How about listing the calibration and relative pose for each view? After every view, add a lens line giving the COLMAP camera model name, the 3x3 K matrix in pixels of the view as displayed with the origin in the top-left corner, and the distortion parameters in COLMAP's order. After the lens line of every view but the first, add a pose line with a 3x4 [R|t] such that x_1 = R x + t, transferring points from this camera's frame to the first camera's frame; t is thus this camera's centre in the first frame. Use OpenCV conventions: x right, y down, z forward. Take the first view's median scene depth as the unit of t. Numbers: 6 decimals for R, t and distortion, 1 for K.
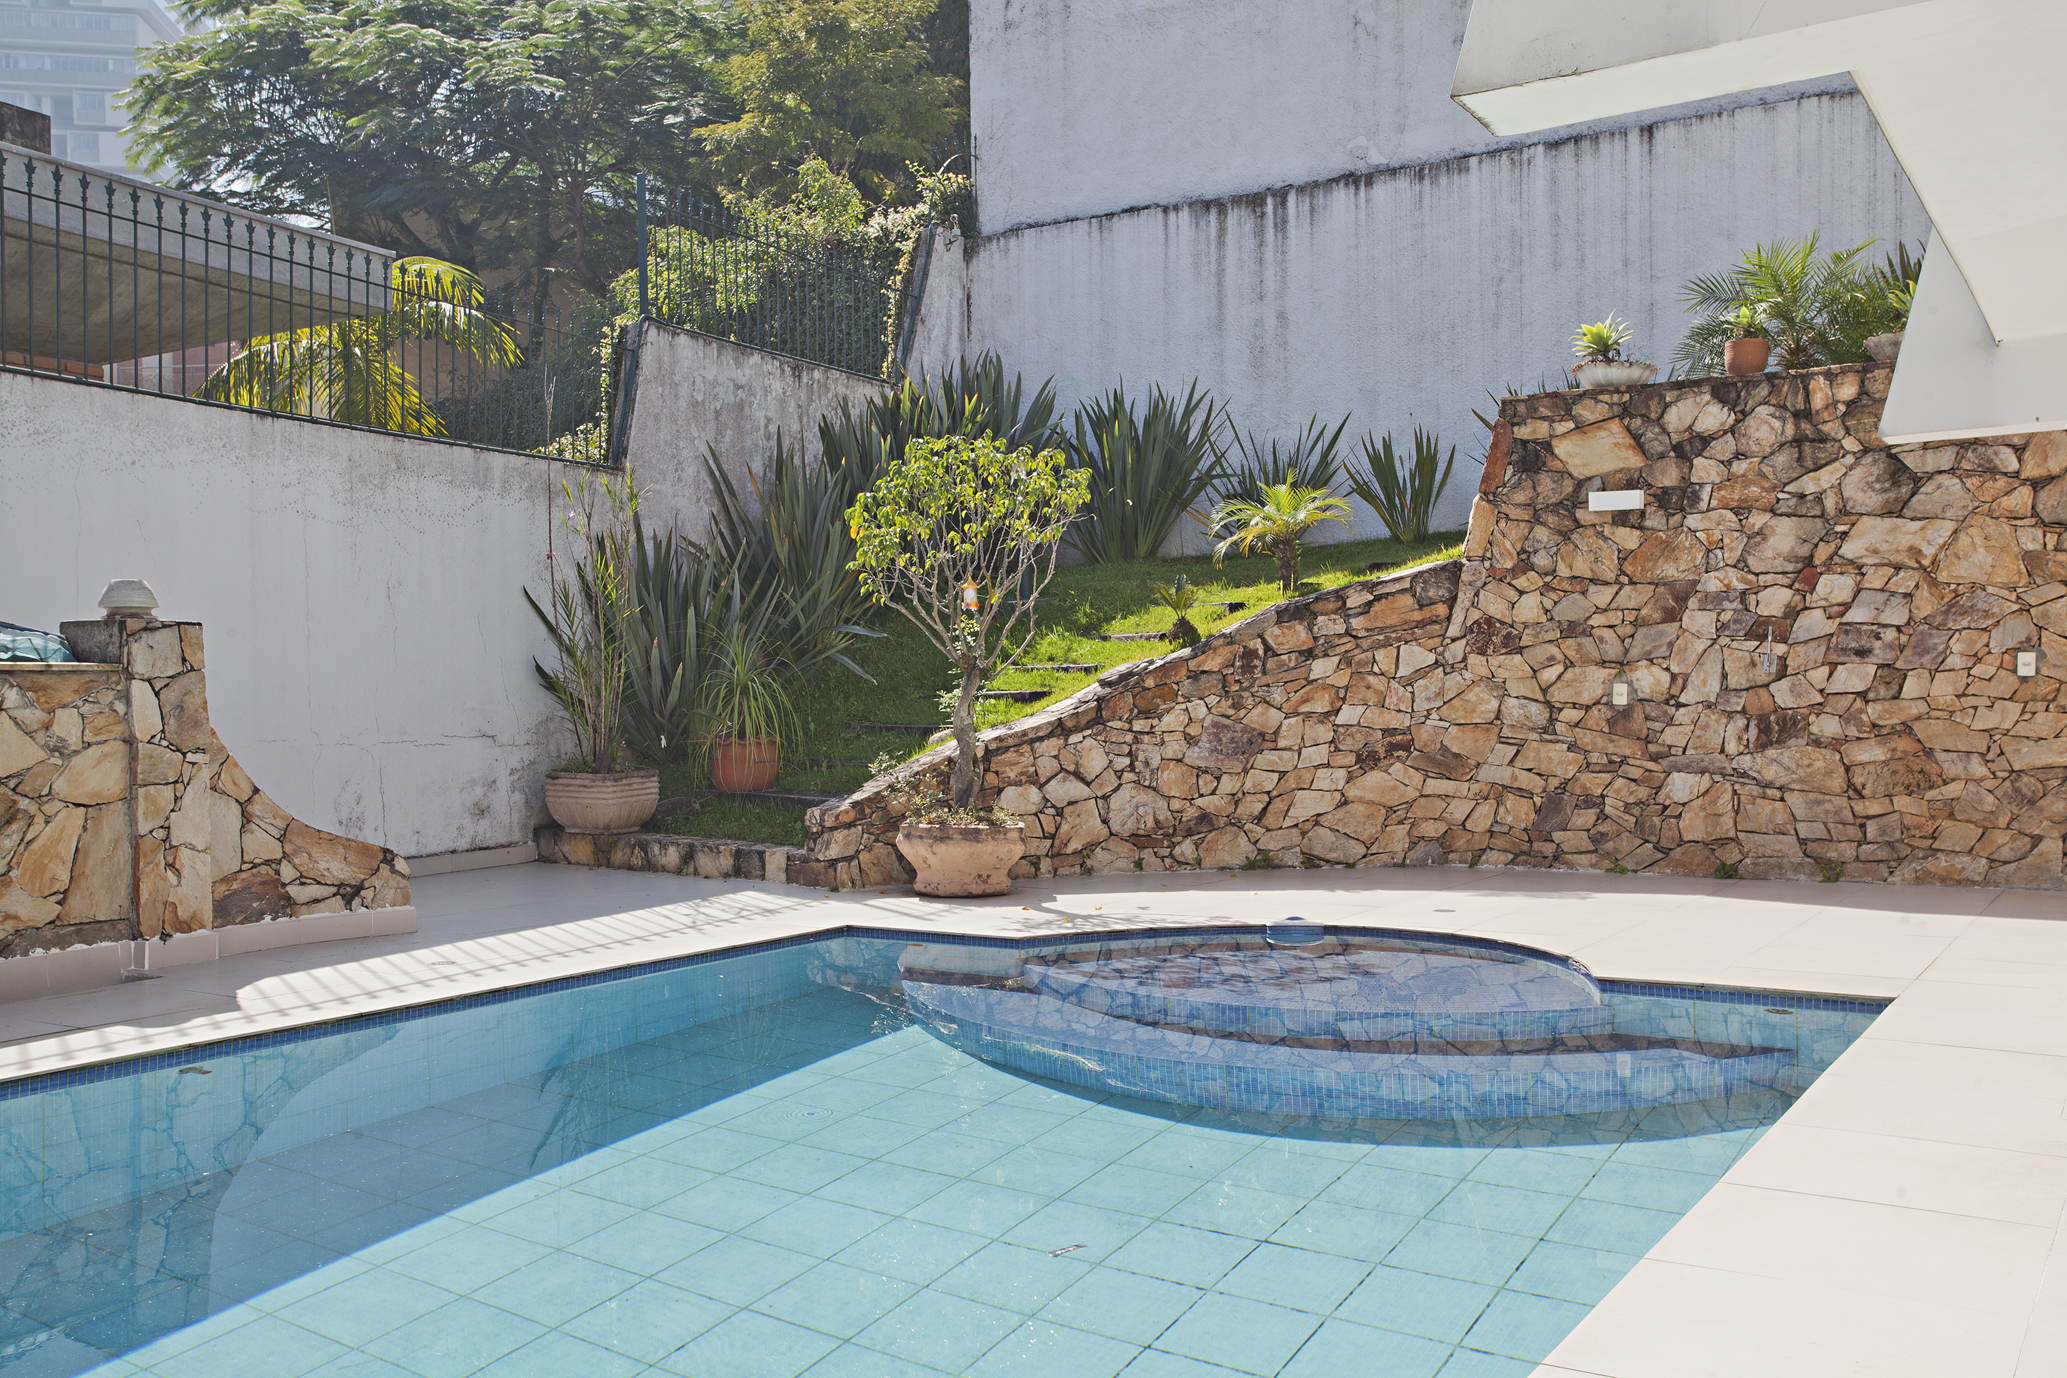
lens RADIAL K [[1912.1, 0, 1033.5], [0, 1912.1, 689.0], [0, 0, 1]] dist [0.012335, 0.012410]
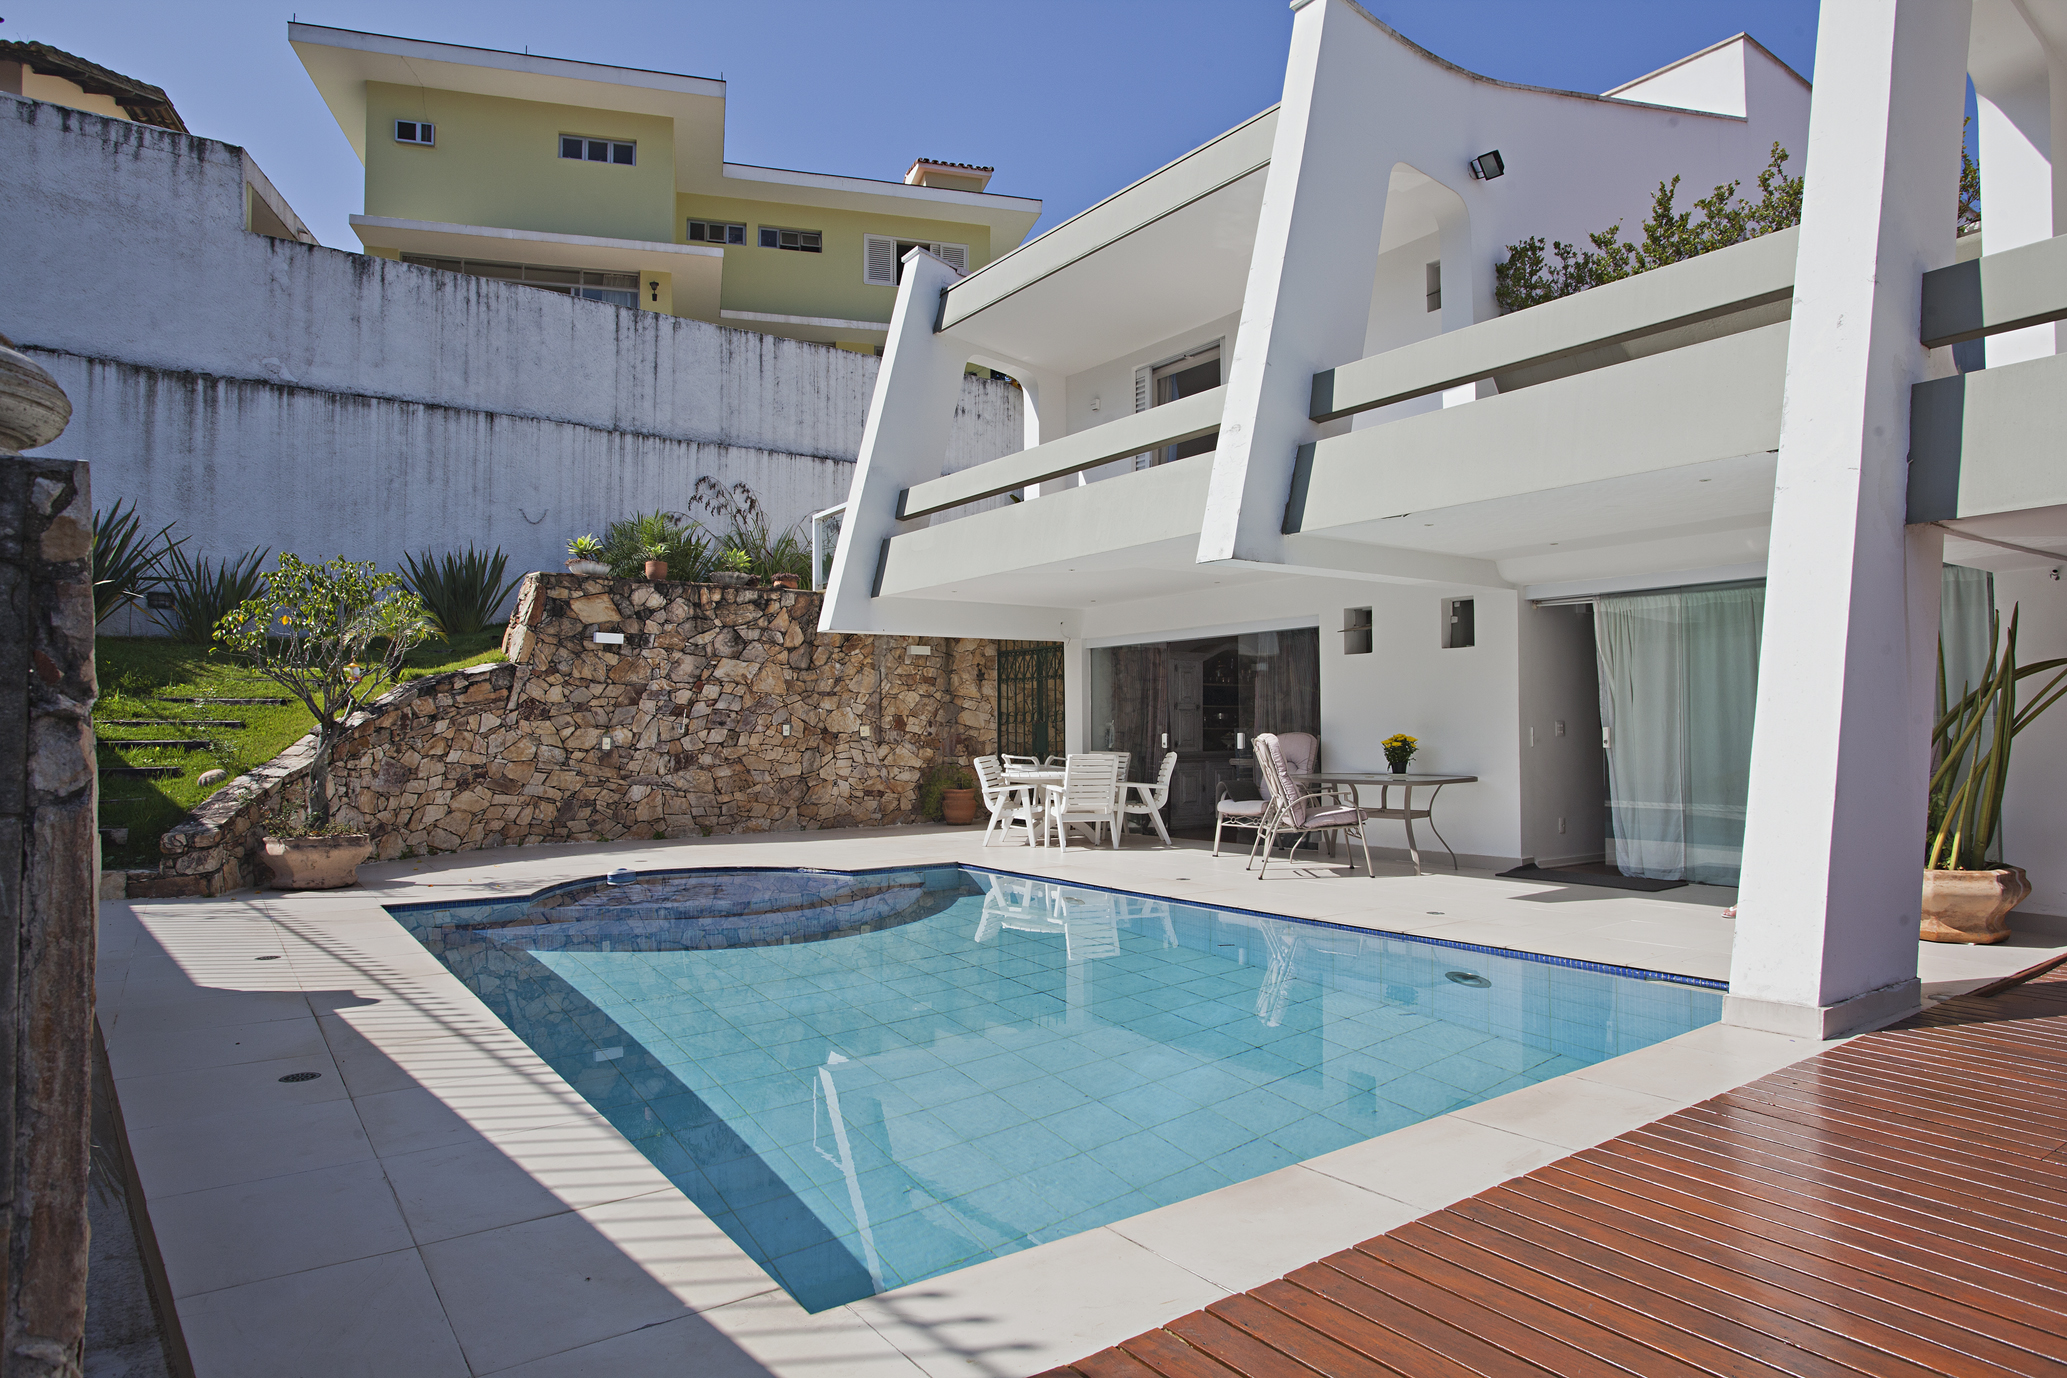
lens RADIAL K [[1194.6, 0, 1033.5], [0, 1194.6, 689.0], [0, 0, 1]] dist [0.001317, 0.002009]
pose [[0.390190, 0.044914, 0.919638, -0.577425], [-0.000896, 0.998828, -0.048401, 0.005450], [-0.920734, 0.018061, 0.389772, 0.172955]]
